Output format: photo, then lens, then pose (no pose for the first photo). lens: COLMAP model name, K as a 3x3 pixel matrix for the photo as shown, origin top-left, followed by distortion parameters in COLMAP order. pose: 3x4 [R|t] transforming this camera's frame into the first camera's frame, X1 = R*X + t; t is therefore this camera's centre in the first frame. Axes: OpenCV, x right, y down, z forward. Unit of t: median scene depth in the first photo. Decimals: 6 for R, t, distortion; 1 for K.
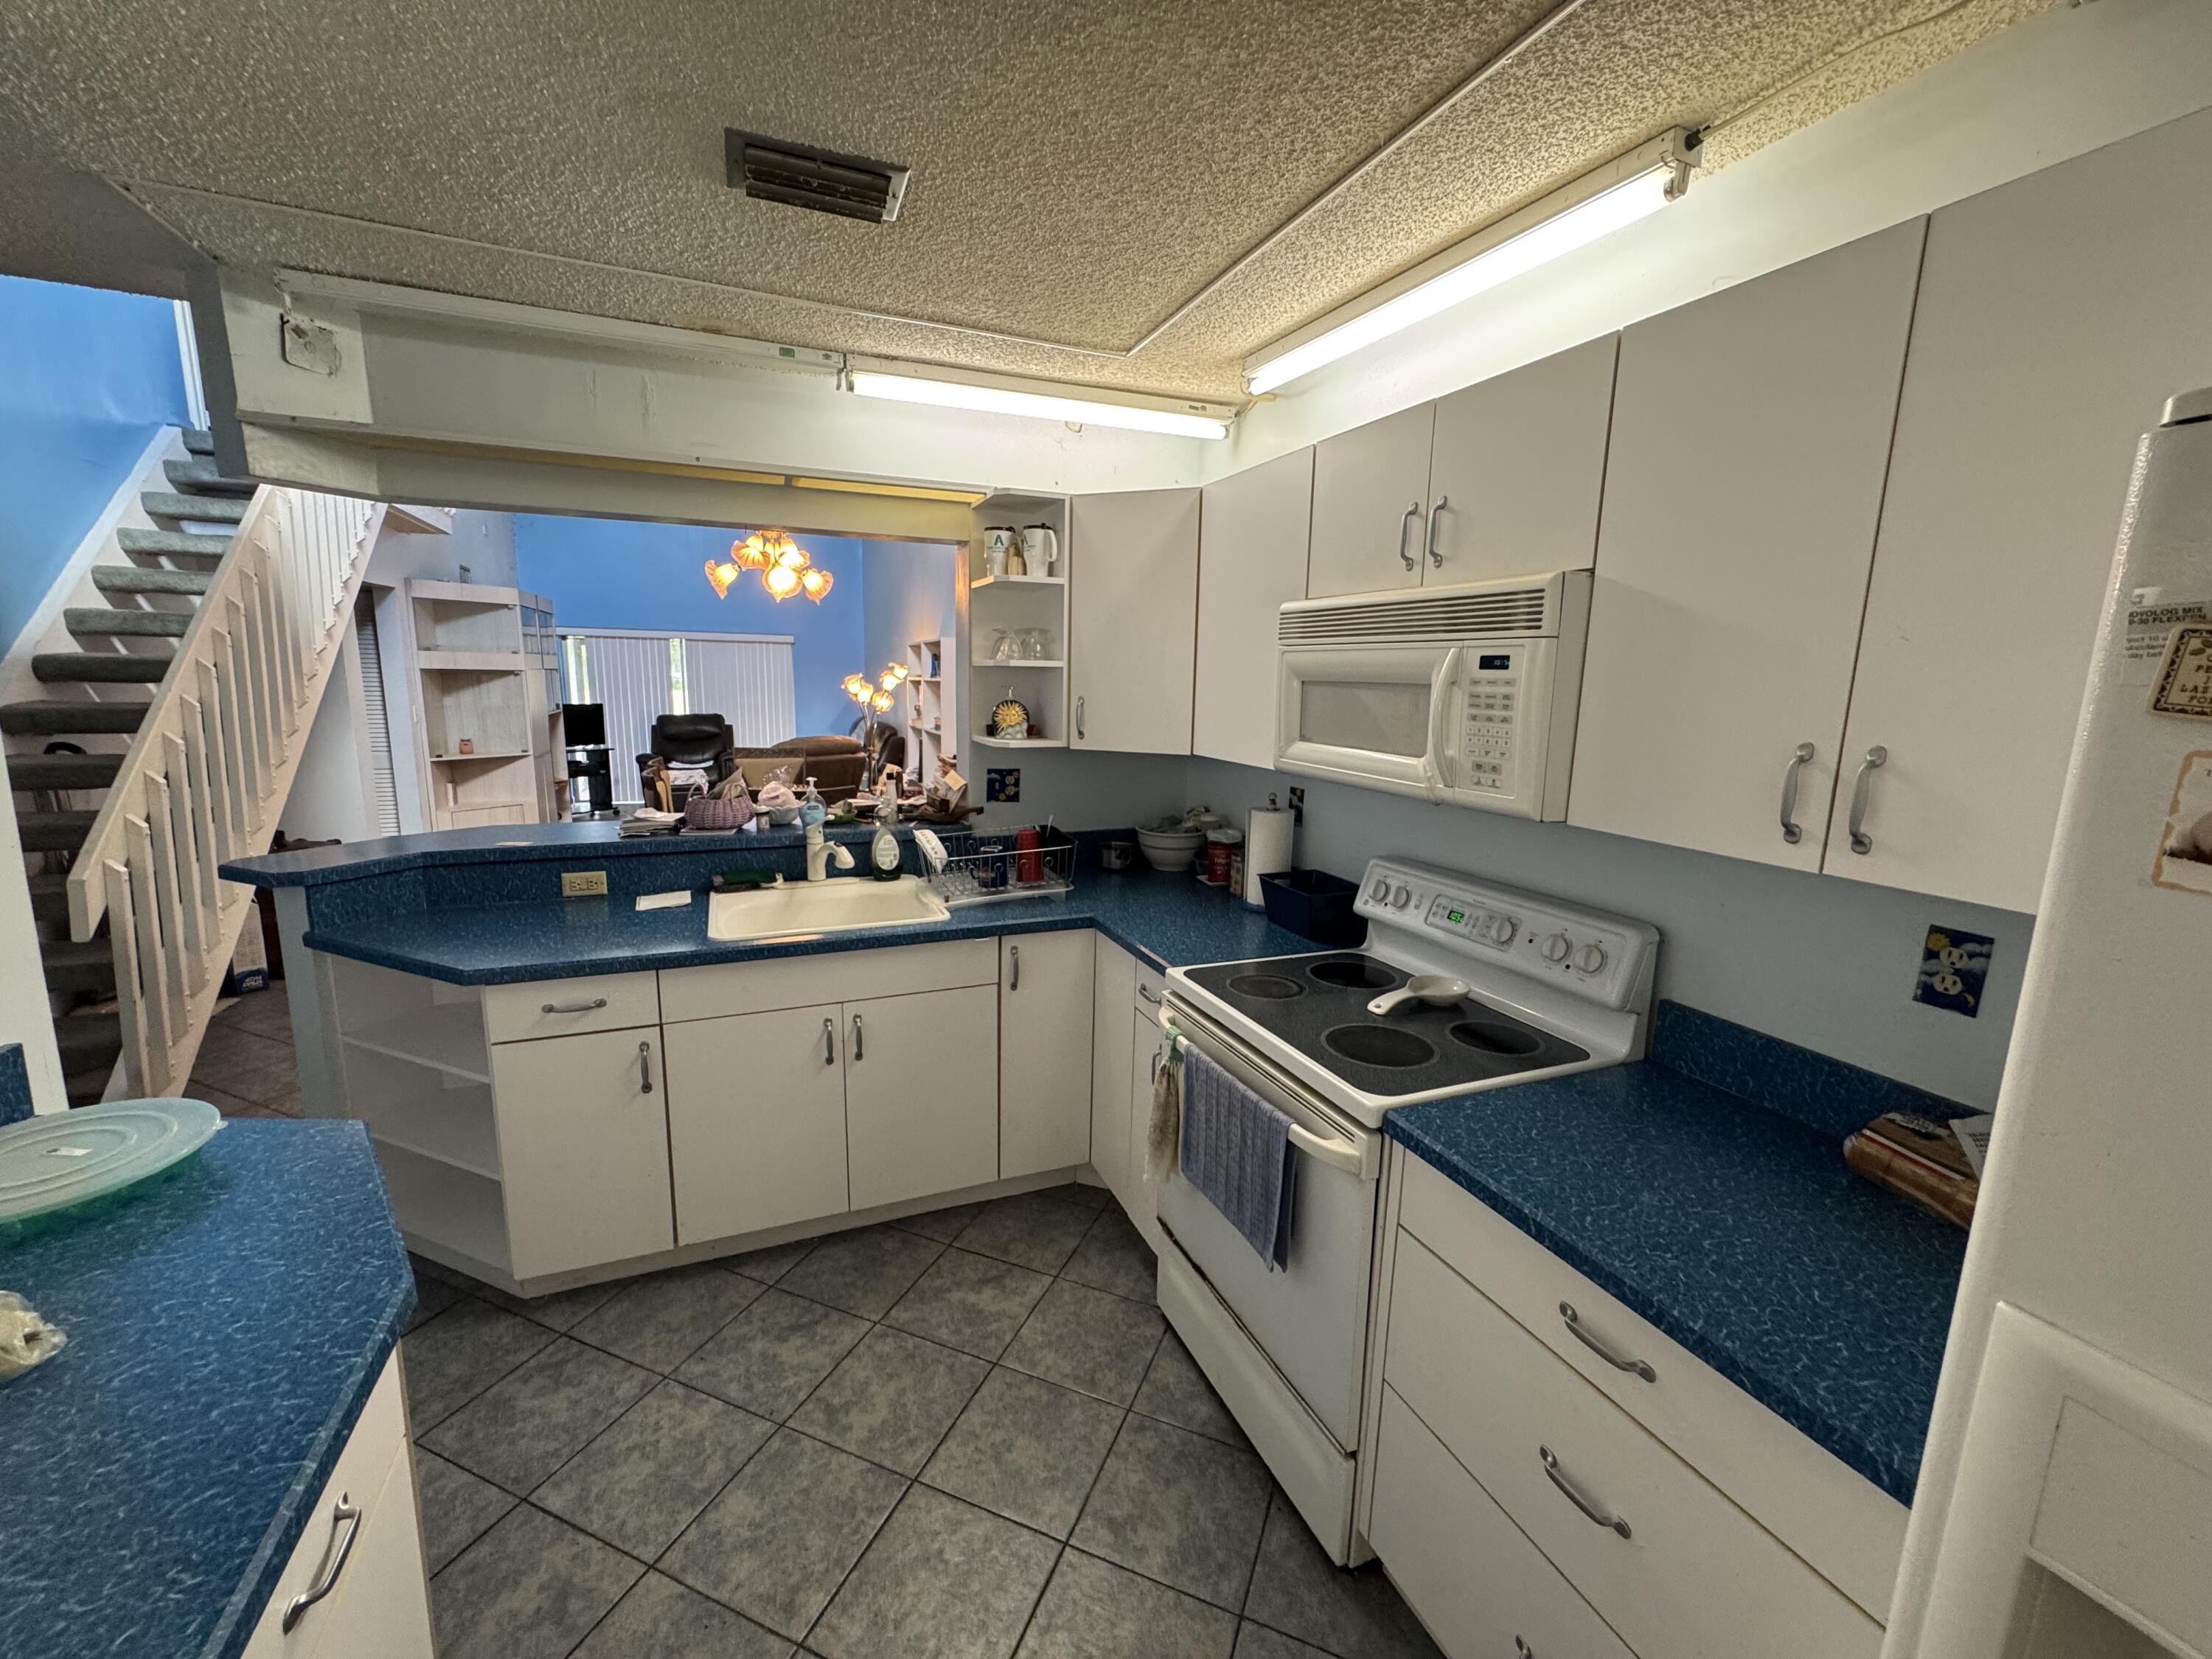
lens RADIAL K [[883.6, 0, 1105.5], [0, 883.6, 828.8], [0, 0, 1]] dist [0.000337, 0.000608]
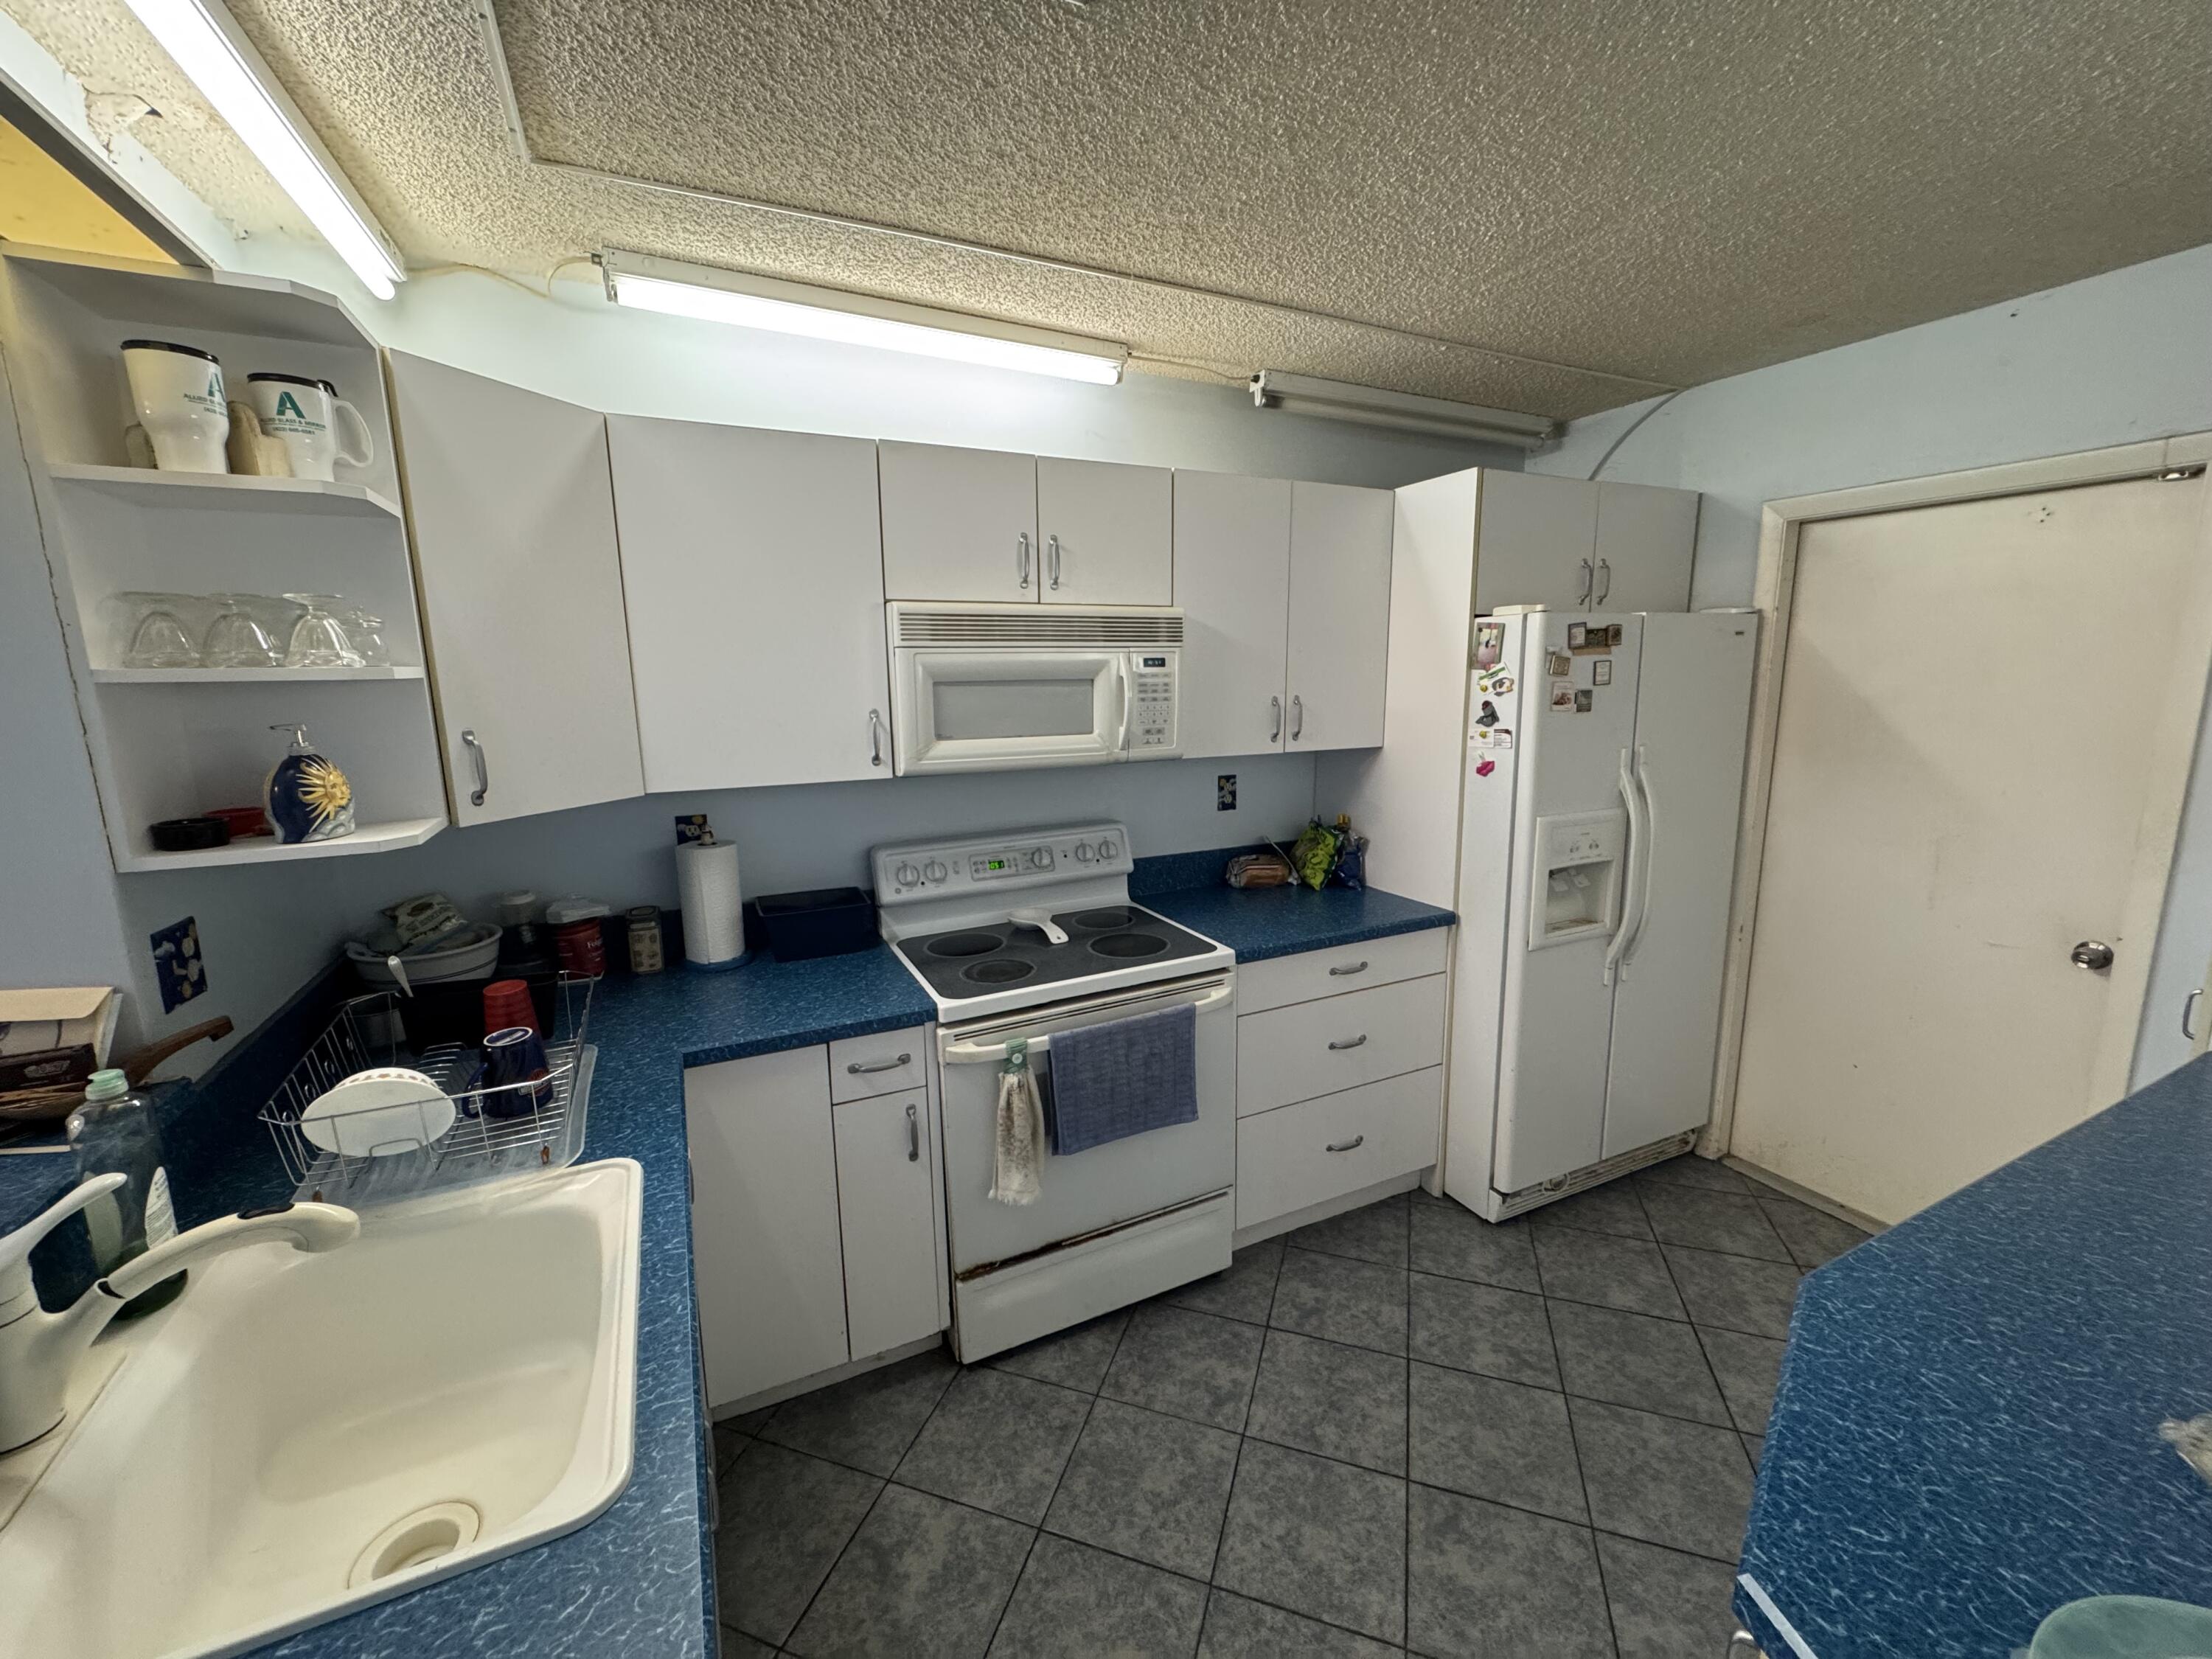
lens RADIAL K [[883.6, 0, 1106.2], [0, 883.6, 826.7], [0, 0, 1]] dist [0.000337, 0.000608]
pose [[-0.053302, -0.198722, 0.978605, -0.807183], [0.182594, 0.961536, 0.205201, -0.177013], [-0.981743, 0.189625, -0.014966, 0.839895]]
